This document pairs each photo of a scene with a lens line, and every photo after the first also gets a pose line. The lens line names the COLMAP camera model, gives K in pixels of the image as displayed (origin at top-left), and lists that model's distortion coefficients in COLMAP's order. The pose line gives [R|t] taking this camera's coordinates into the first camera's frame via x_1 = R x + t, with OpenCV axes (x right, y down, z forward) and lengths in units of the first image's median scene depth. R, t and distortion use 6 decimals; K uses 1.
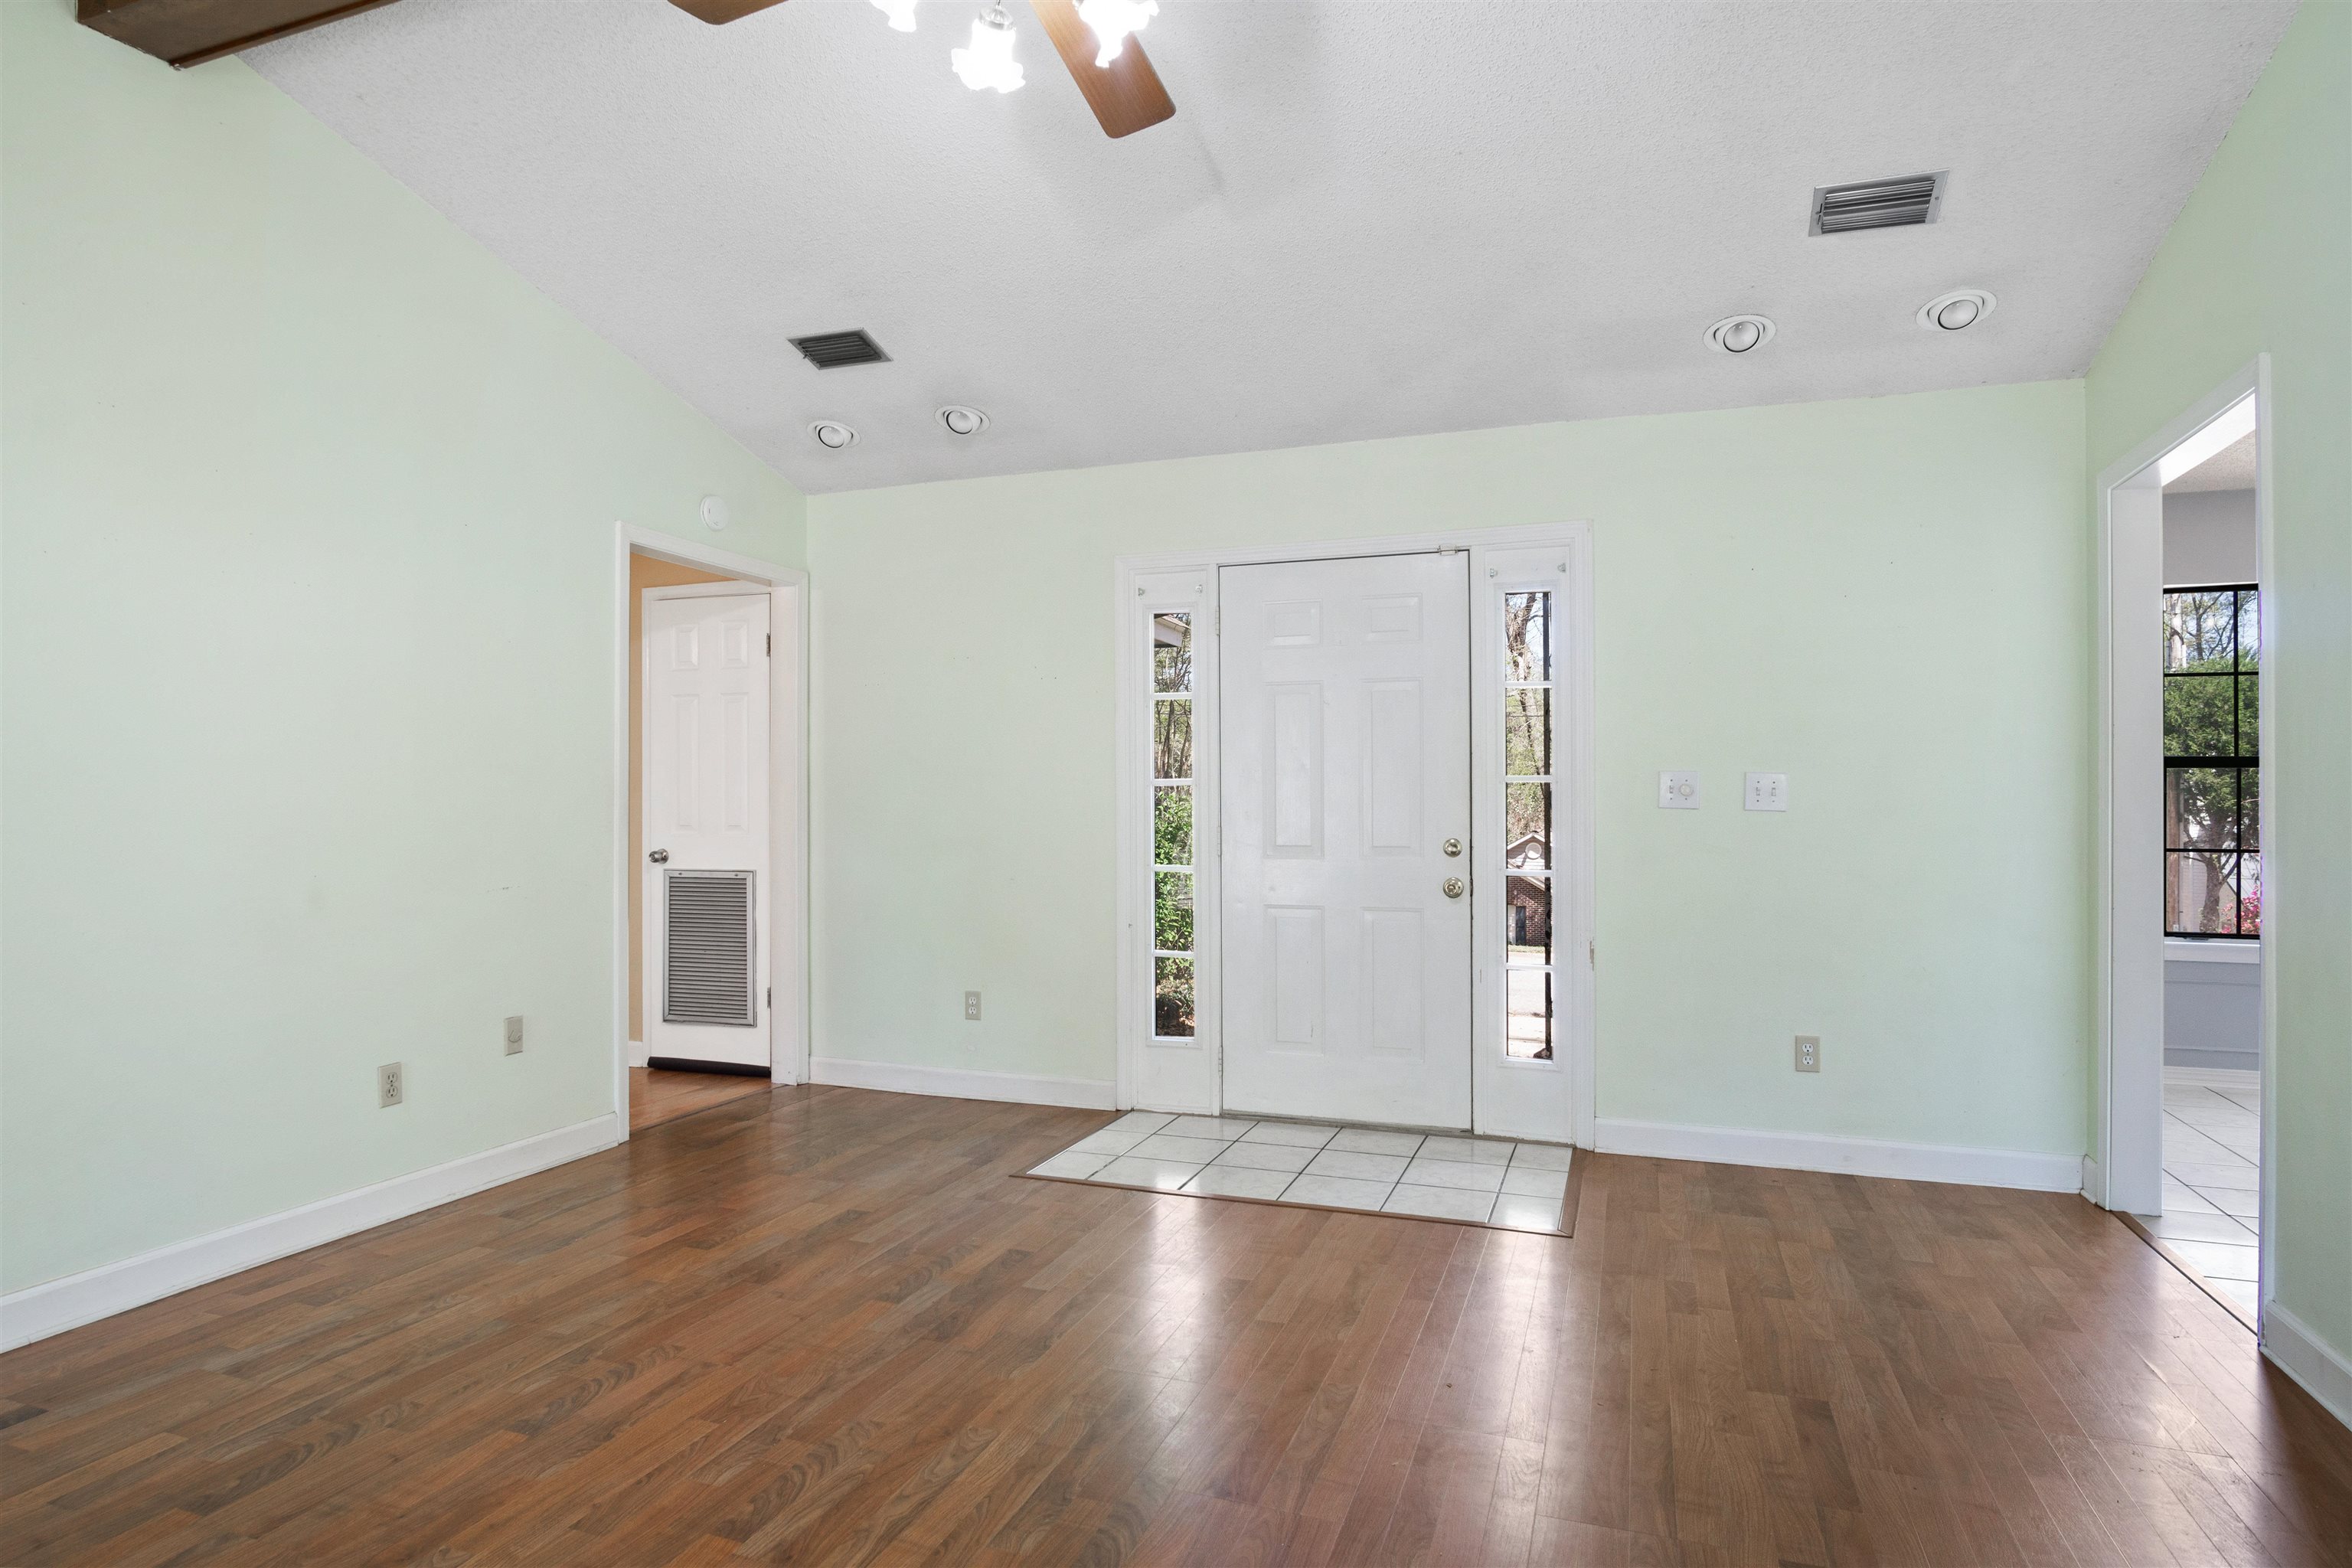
lens RADIAL K [[1293.3, 0, 1145.3], [0, 1293.3, 790.7], [0, 0, 1]] dist [-0.026801, -0.000516]
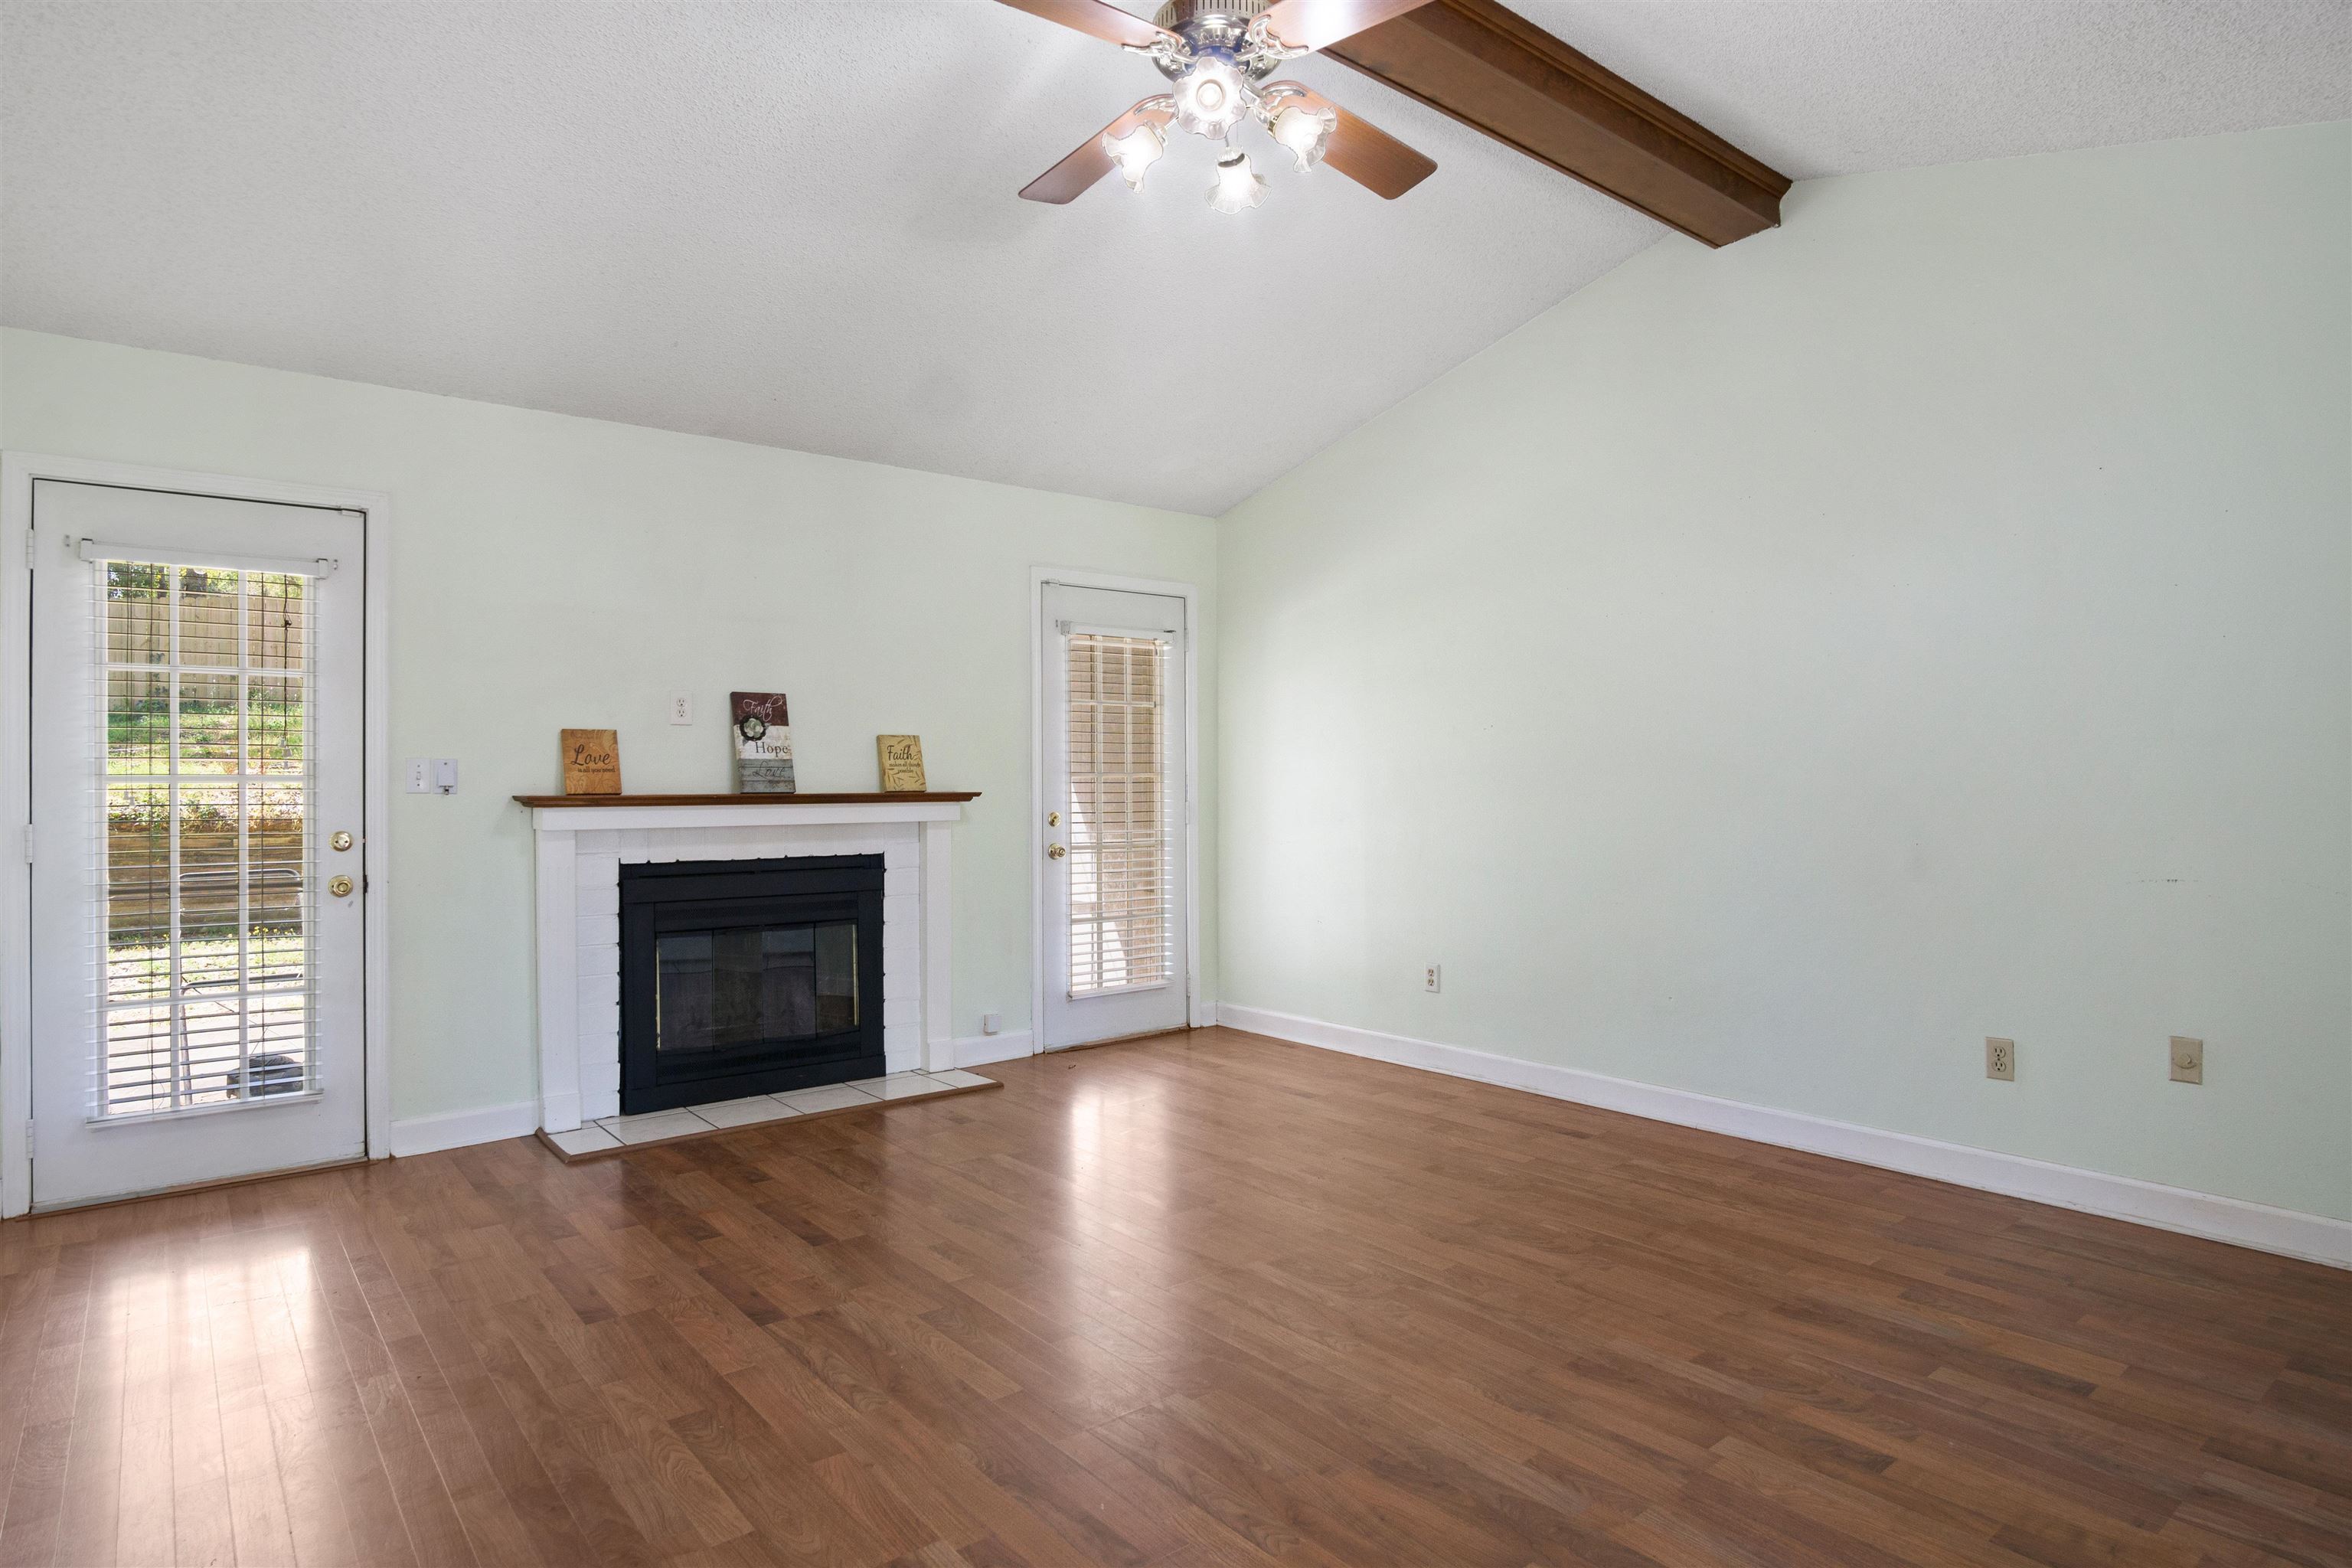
lens RADIAL K [[1275.5, 0, 1166.1], [0, 1275.5, 778.9], [0, 0, 1]] dist [-0.026576, 0.000822]
pose [[-0.508328, 0.005490, -0.861146, 0.607740], [0.011736, 0.999931, -0.000553, 0.003021], [0.861083, -0.010388, -0.508357, 0.963488]]
